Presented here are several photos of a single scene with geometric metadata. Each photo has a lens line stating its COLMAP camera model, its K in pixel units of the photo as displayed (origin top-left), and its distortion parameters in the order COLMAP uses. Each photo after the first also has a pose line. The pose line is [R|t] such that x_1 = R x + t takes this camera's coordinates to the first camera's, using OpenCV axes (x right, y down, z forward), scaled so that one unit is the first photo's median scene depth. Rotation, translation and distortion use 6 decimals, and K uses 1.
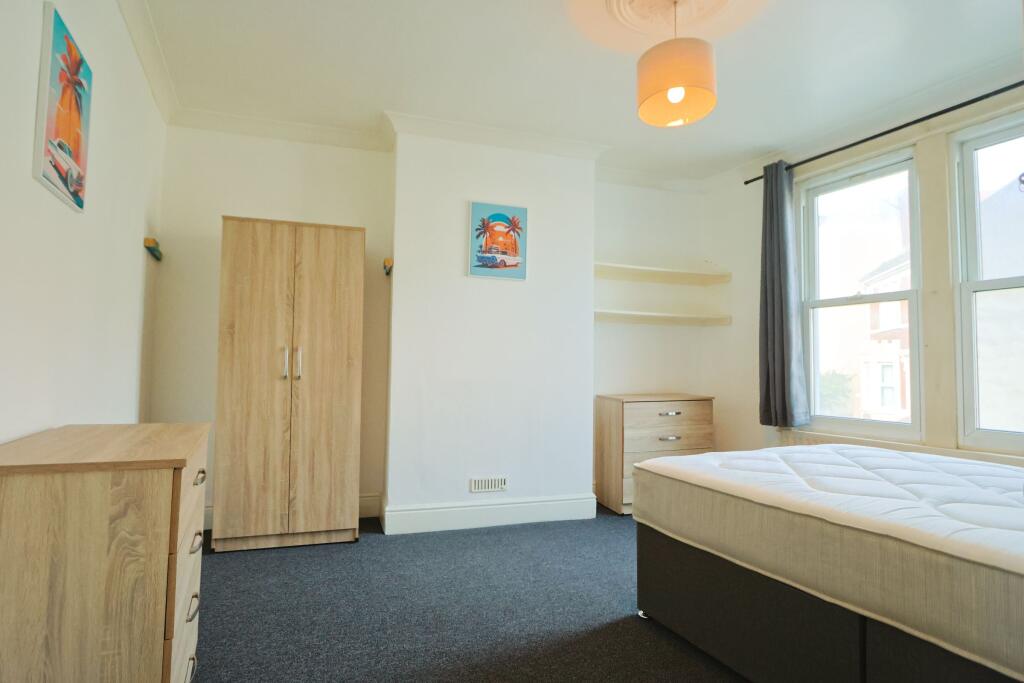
lens RADIAL K [[518.7, 0, 502.8], [0, 518.7, 341.8], [0, 0, 1]] dist [-0.018142, 0.002704]
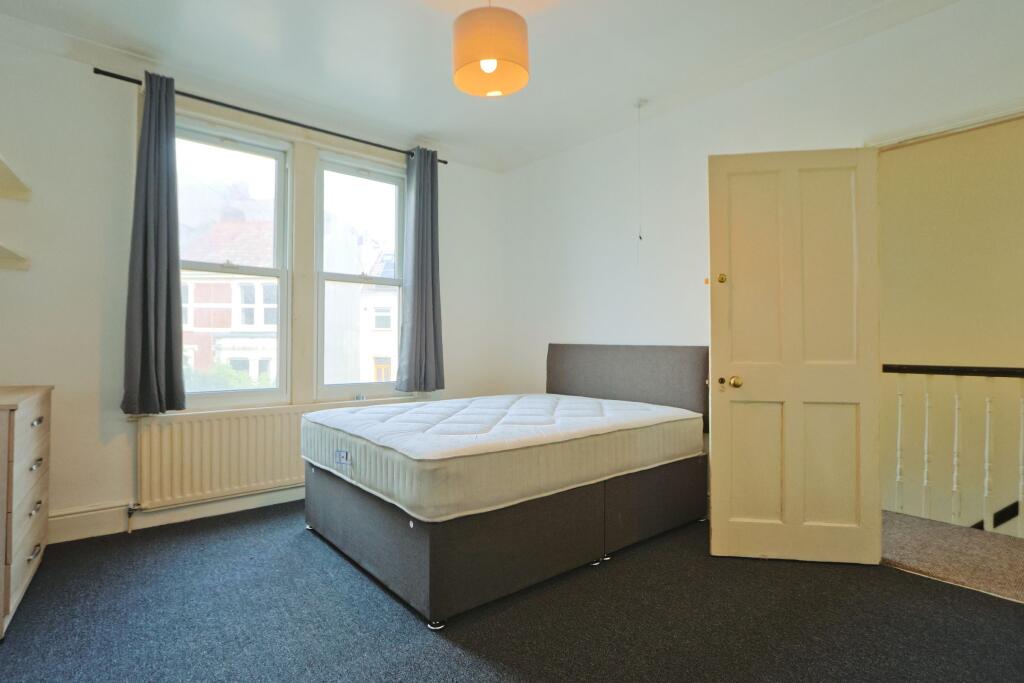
lens RADIAL K [[518.7, 0, 502.2], [0, 518.7, 338.3], [0, 0, 1]] dist [-0.018142, 0.002704]
pose [[-0.239388, -0.005527, 0.970908, -0.421066], [-0.052717, 0.998583, -0.007313, 0.032925], [-0.969492, -0.052934, -0.239340, 0.799806]]
